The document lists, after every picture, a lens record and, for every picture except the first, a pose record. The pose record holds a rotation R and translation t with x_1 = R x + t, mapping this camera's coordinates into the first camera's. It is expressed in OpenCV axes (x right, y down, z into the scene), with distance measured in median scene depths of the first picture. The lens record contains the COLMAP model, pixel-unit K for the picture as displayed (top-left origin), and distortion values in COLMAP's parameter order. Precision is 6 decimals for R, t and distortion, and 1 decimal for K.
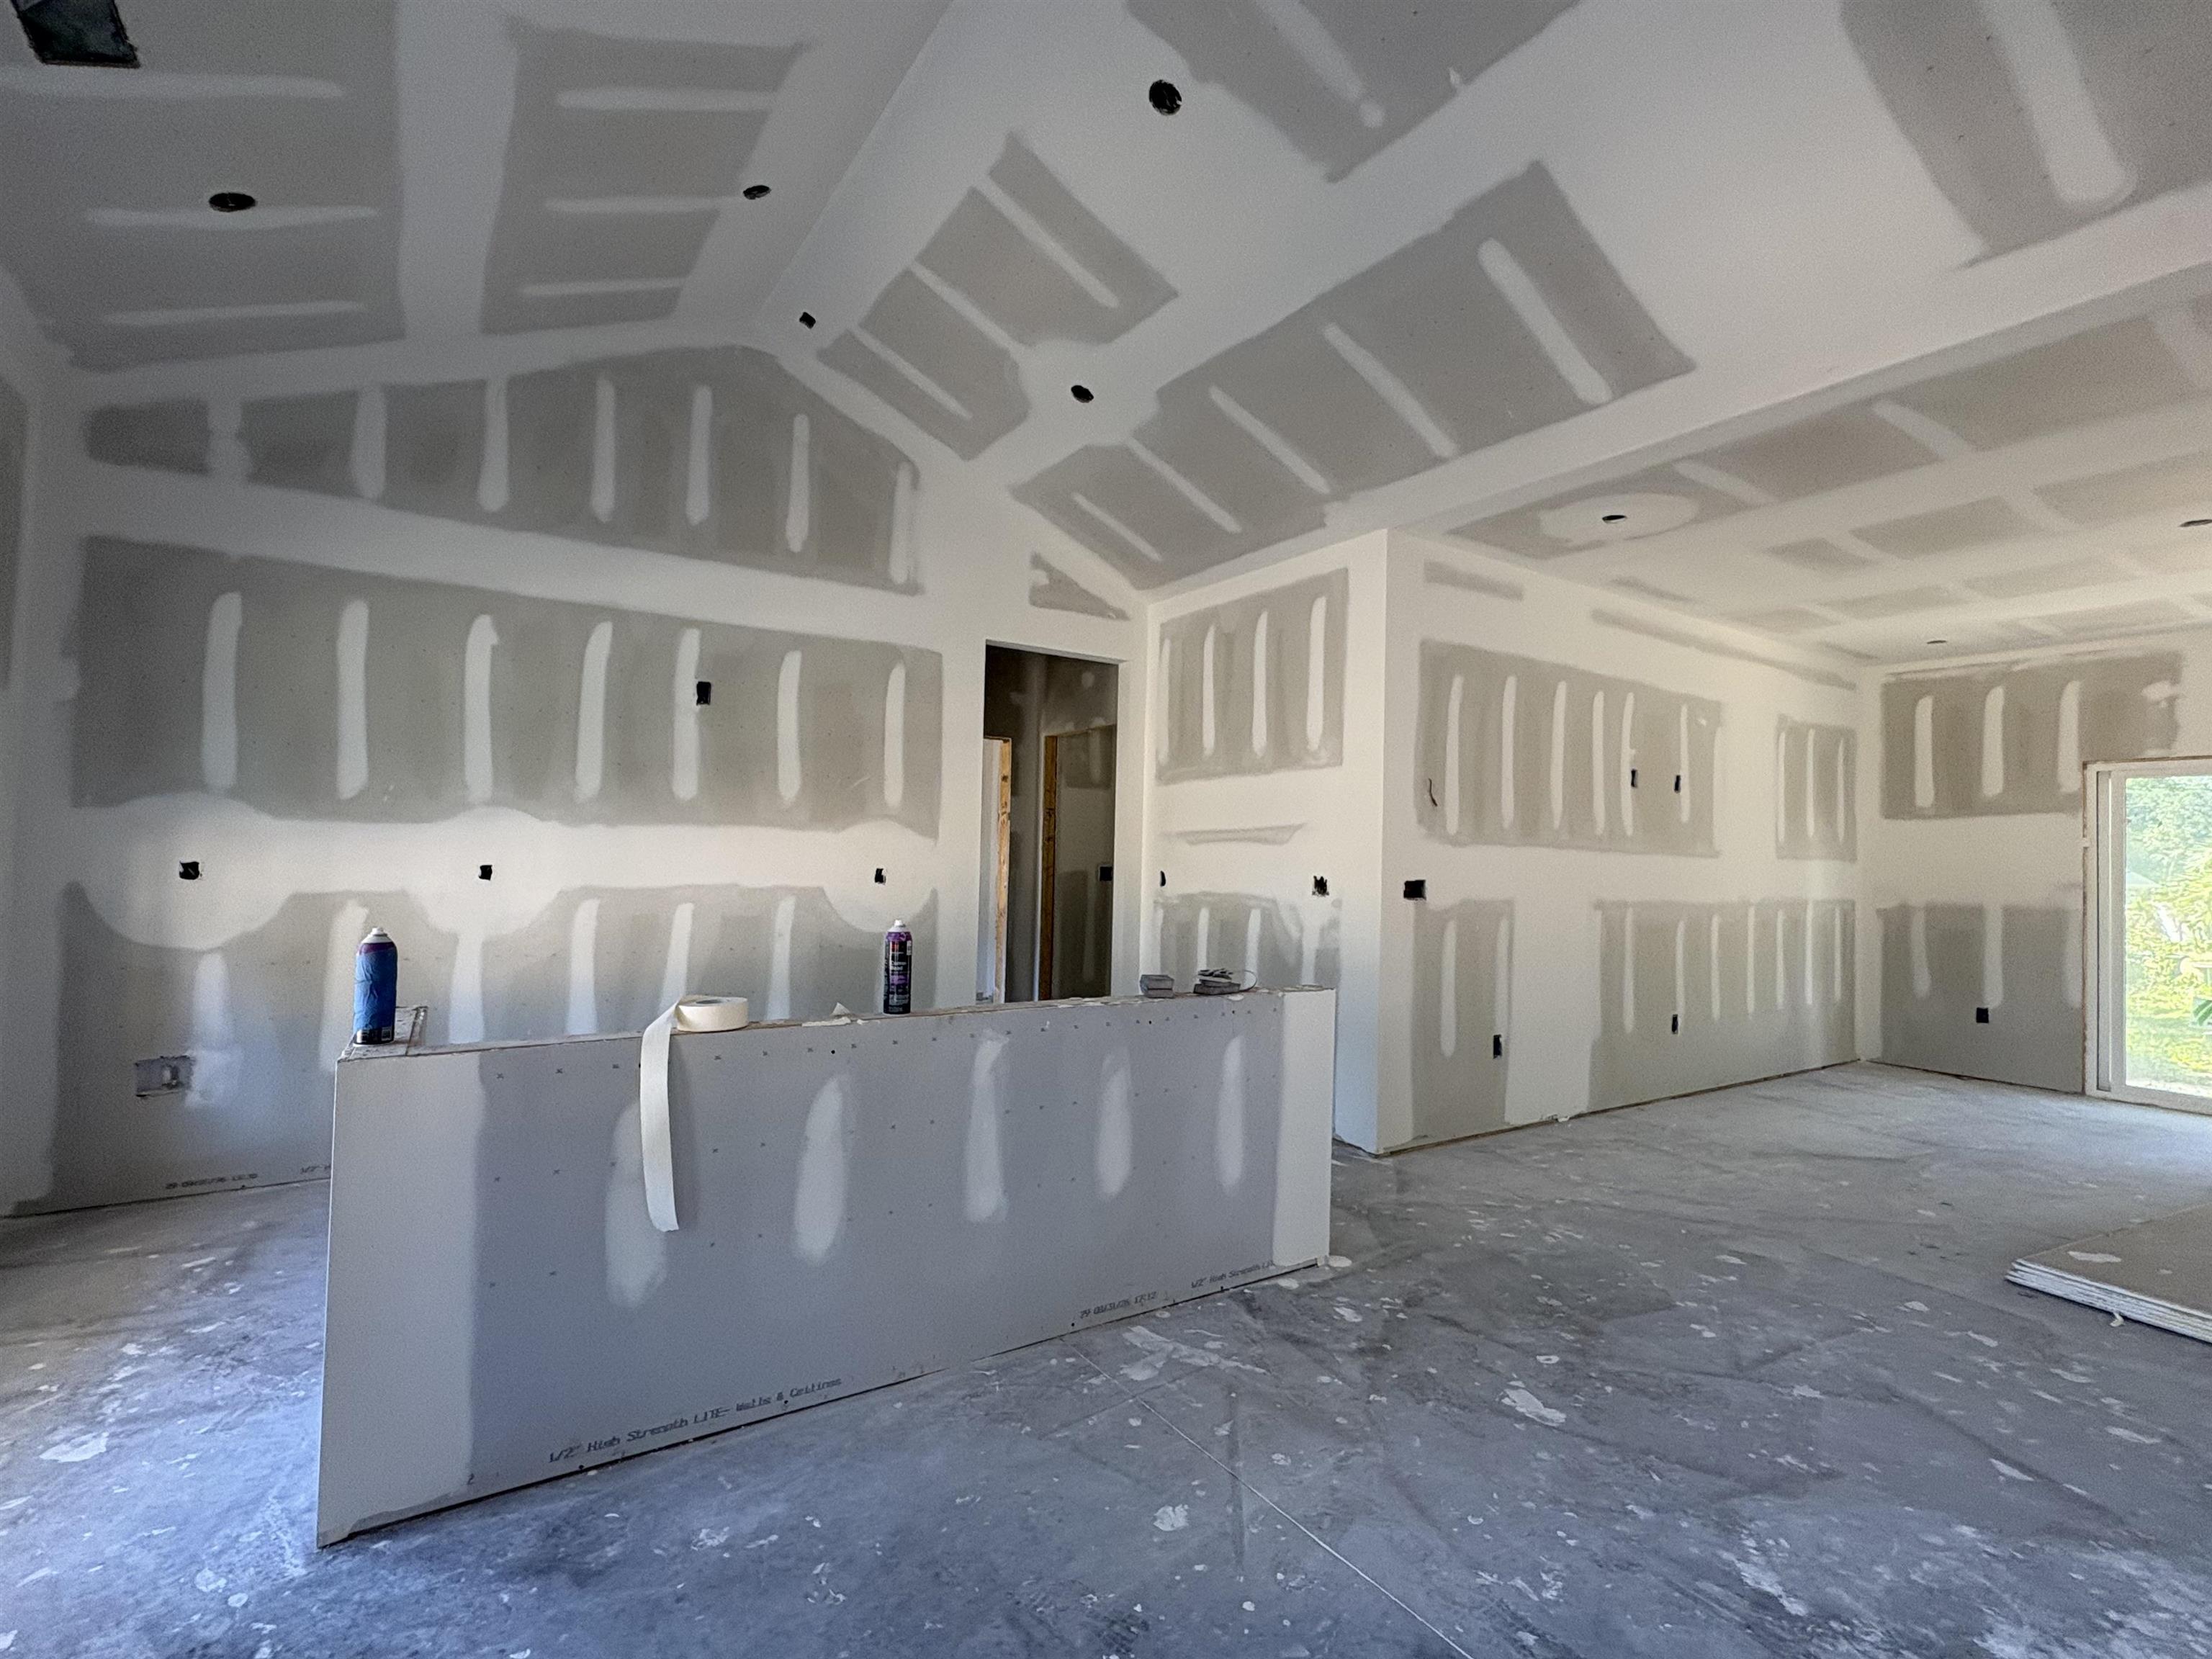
lens RADIAL K [[1025.1, 0, 1101.4], [0, 1025.1, 825.6], [0, 0, 1]] dist [0.002468, -0.000613]
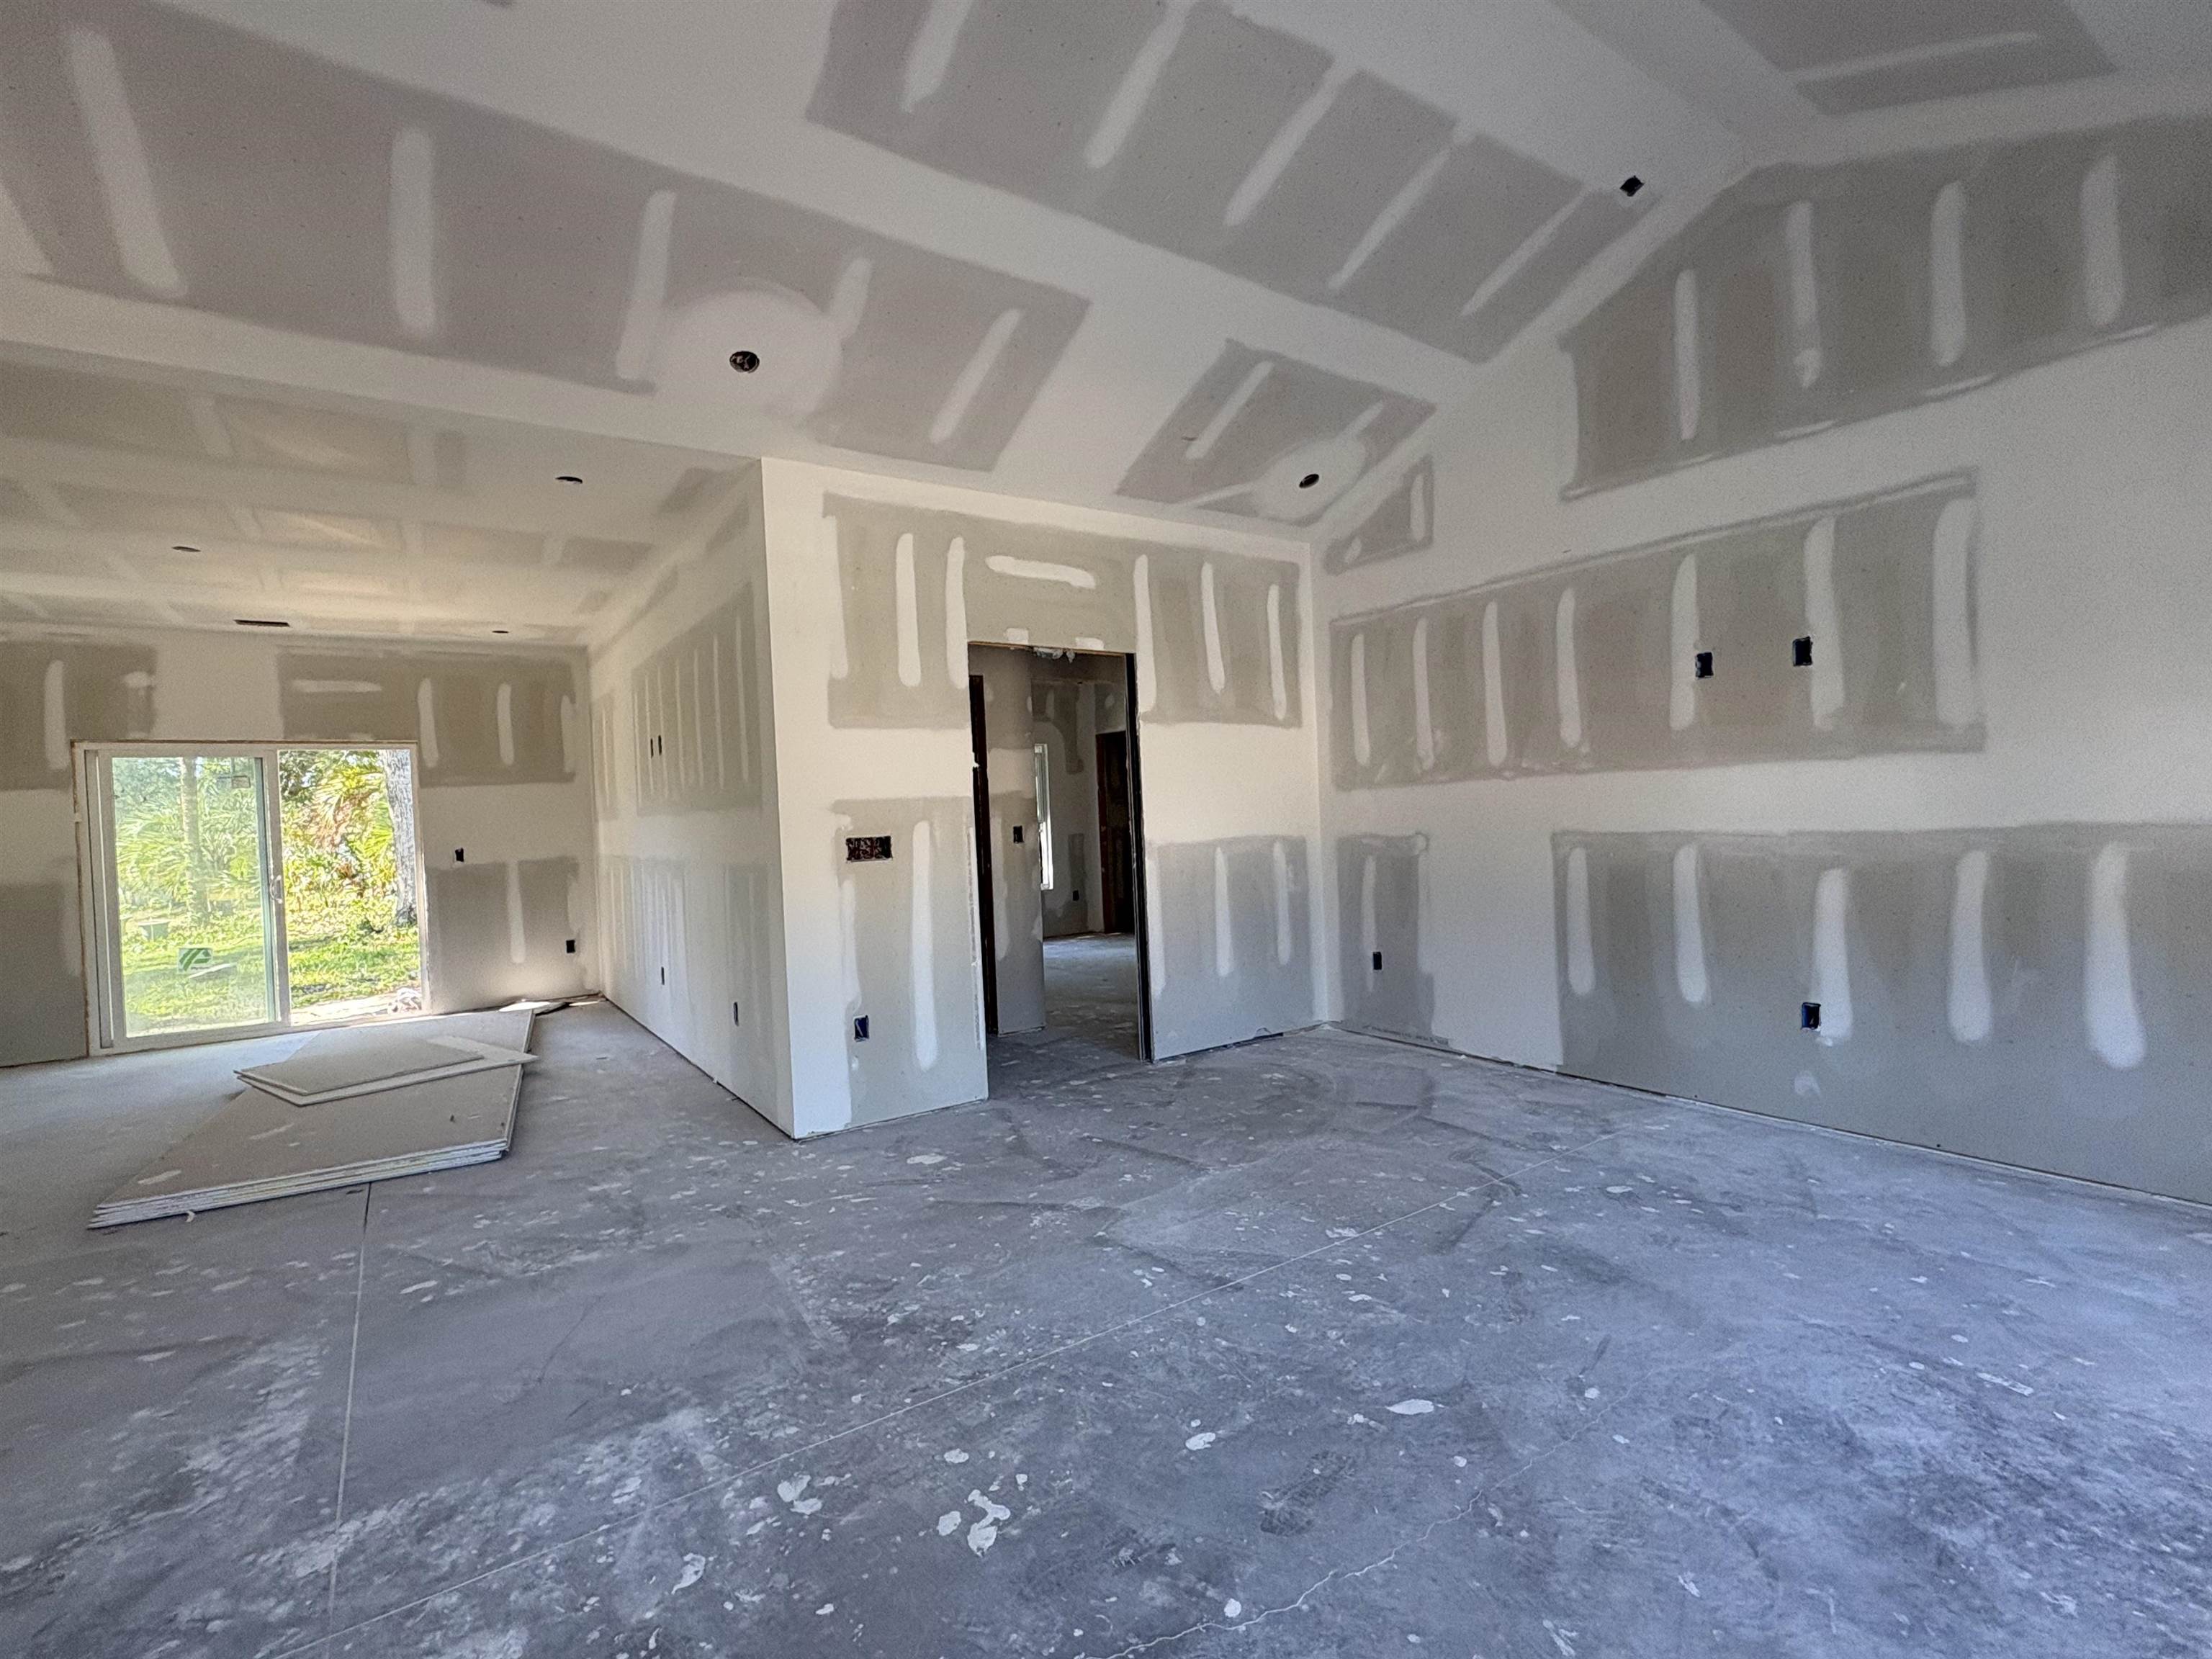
lens RADIAL K [[1025.1, 0, 1101.4], [0, 1025.1, 825.6], [0, 0, 1]] dist [0.002468, -0.000613]
pose [[-0.011977, -0.041101, 0.999083, -0.122726], [0.009769, 0.999102, 0.041218, -0.010659], [-0.999881, 0.010253, -0.011565, -0.037406]]
